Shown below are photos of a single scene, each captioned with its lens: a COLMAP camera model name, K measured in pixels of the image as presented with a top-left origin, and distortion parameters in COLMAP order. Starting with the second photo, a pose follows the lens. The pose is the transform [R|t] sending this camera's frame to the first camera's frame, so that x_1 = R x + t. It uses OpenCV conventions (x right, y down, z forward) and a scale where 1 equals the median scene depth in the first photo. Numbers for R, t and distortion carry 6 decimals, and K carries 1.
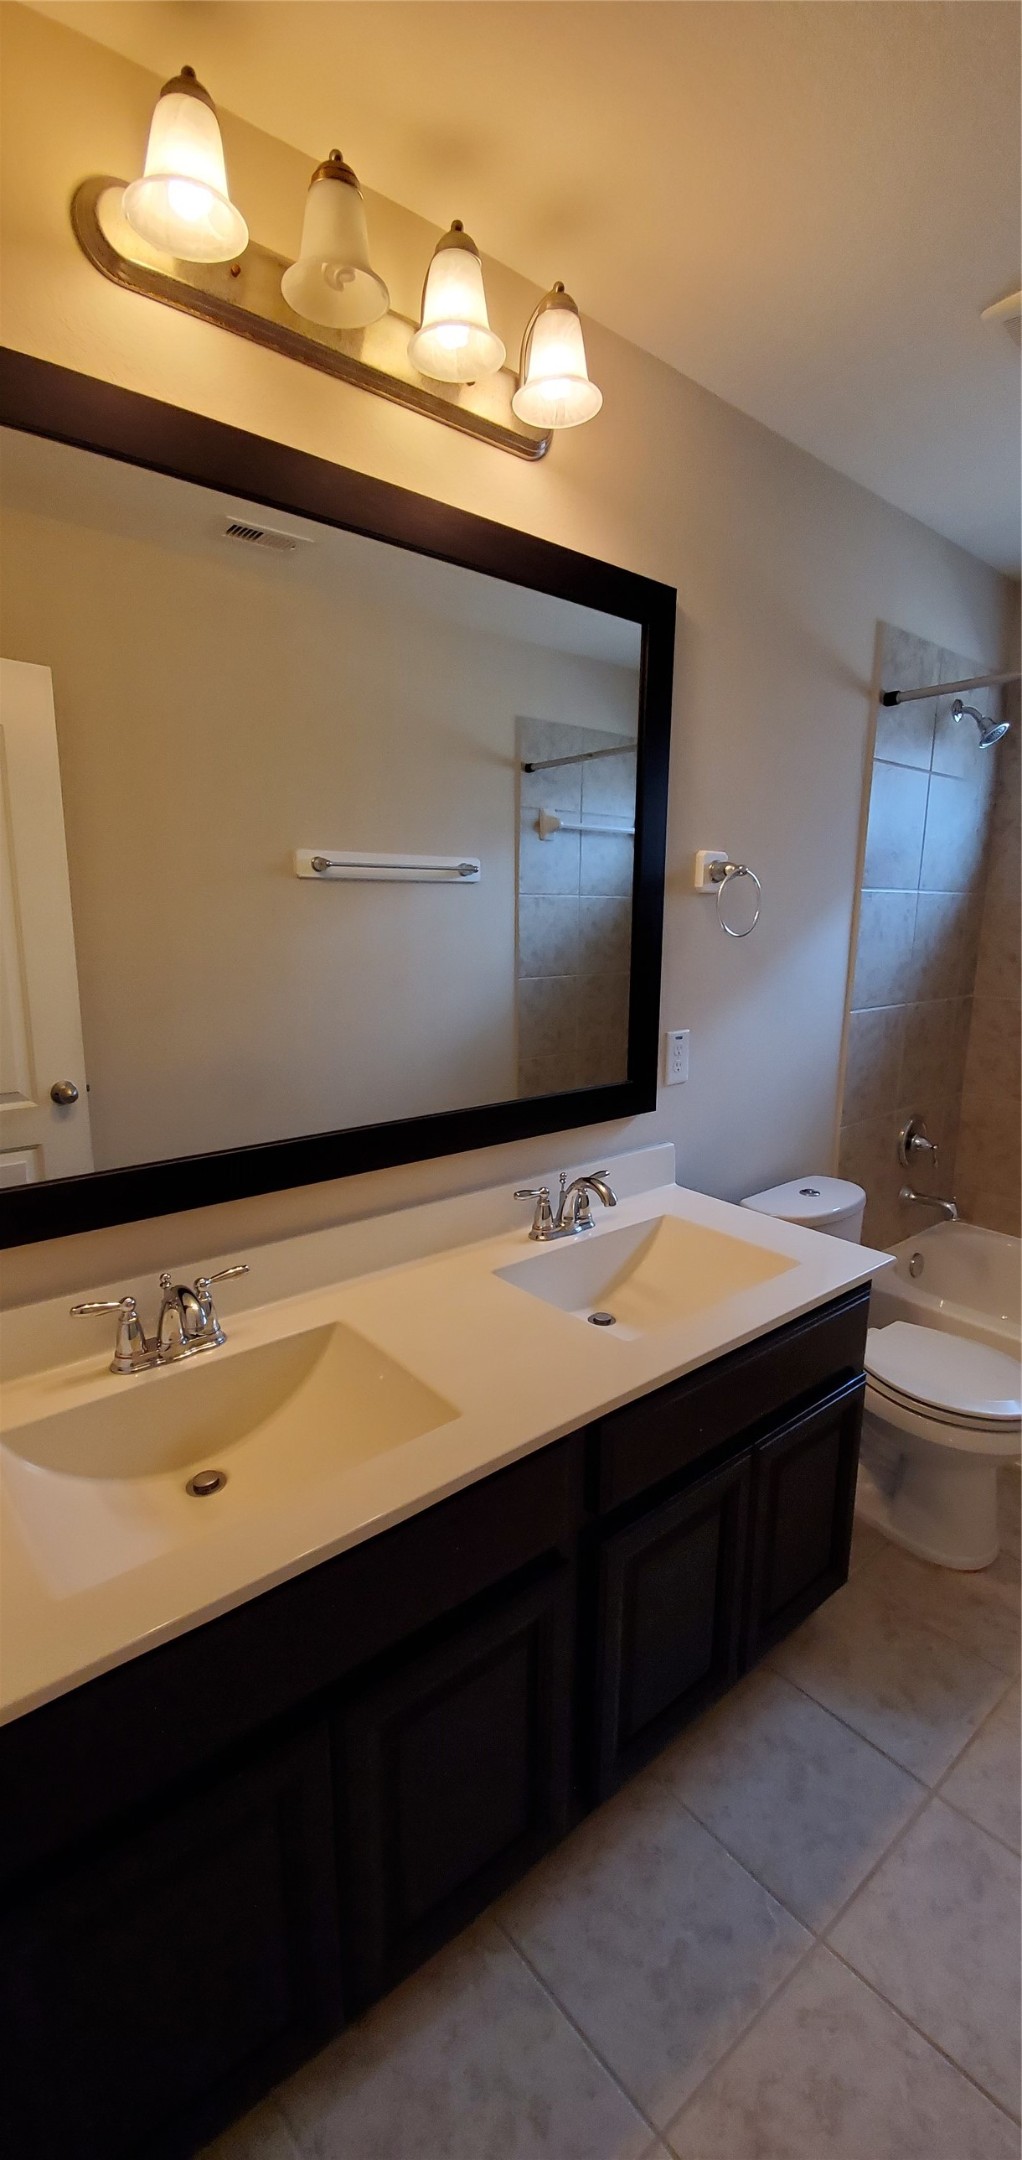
lens RADIAL K [[851.0, 0, 510.6], [0, 851.0, 1081.9], [0, 0, 1]] dist [0.010417, -0.014707]
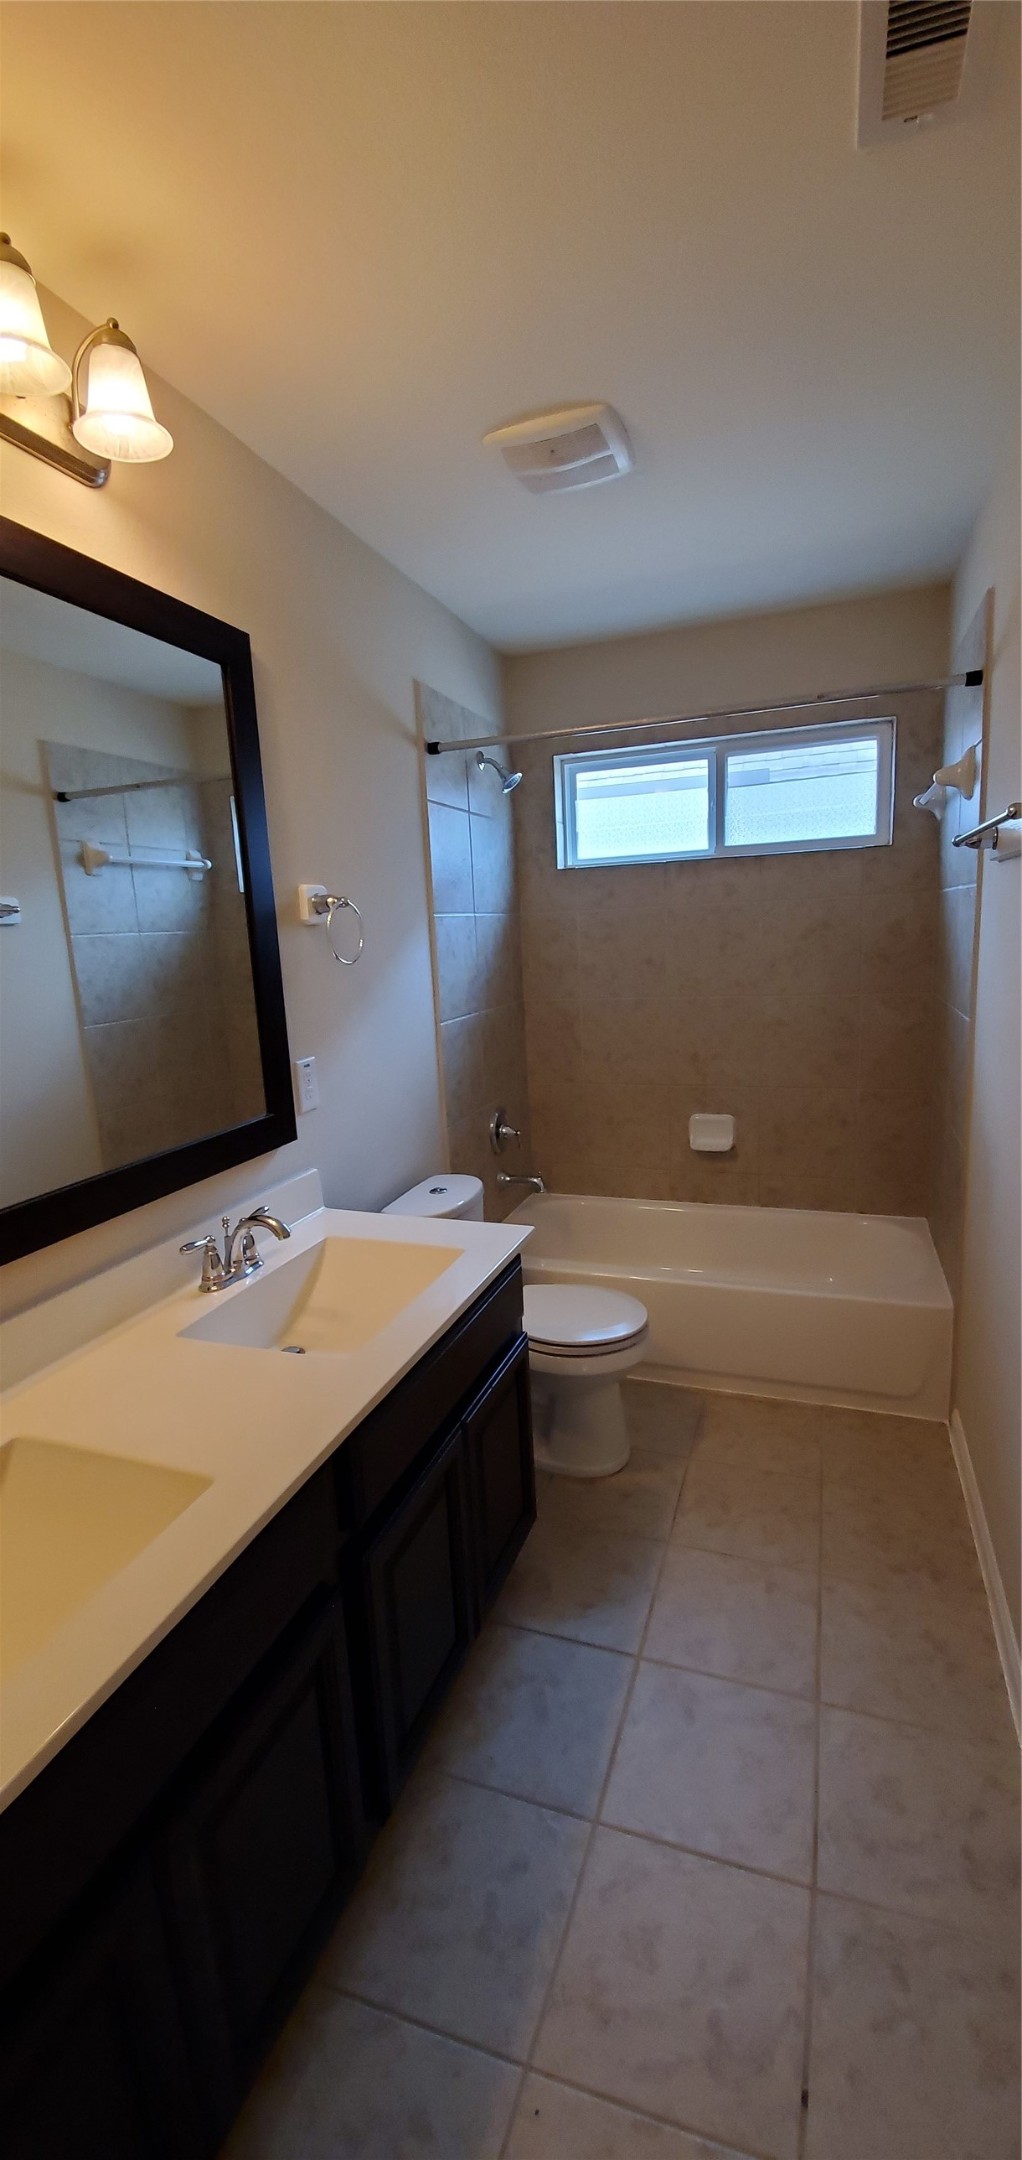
lens RADIAL K [[853.5, 0, 511.0], [0, 853.5, 1080.0], [0, 0, 1]] dist [0.005687, -0.010079]
pose [[0.859410, -0.135316, 0.493056, -0.103317], [0.152388, 0.988305, 0.005618, -0.002794], [-0.488050, 0.070308, 0.869979, -0.014008]]
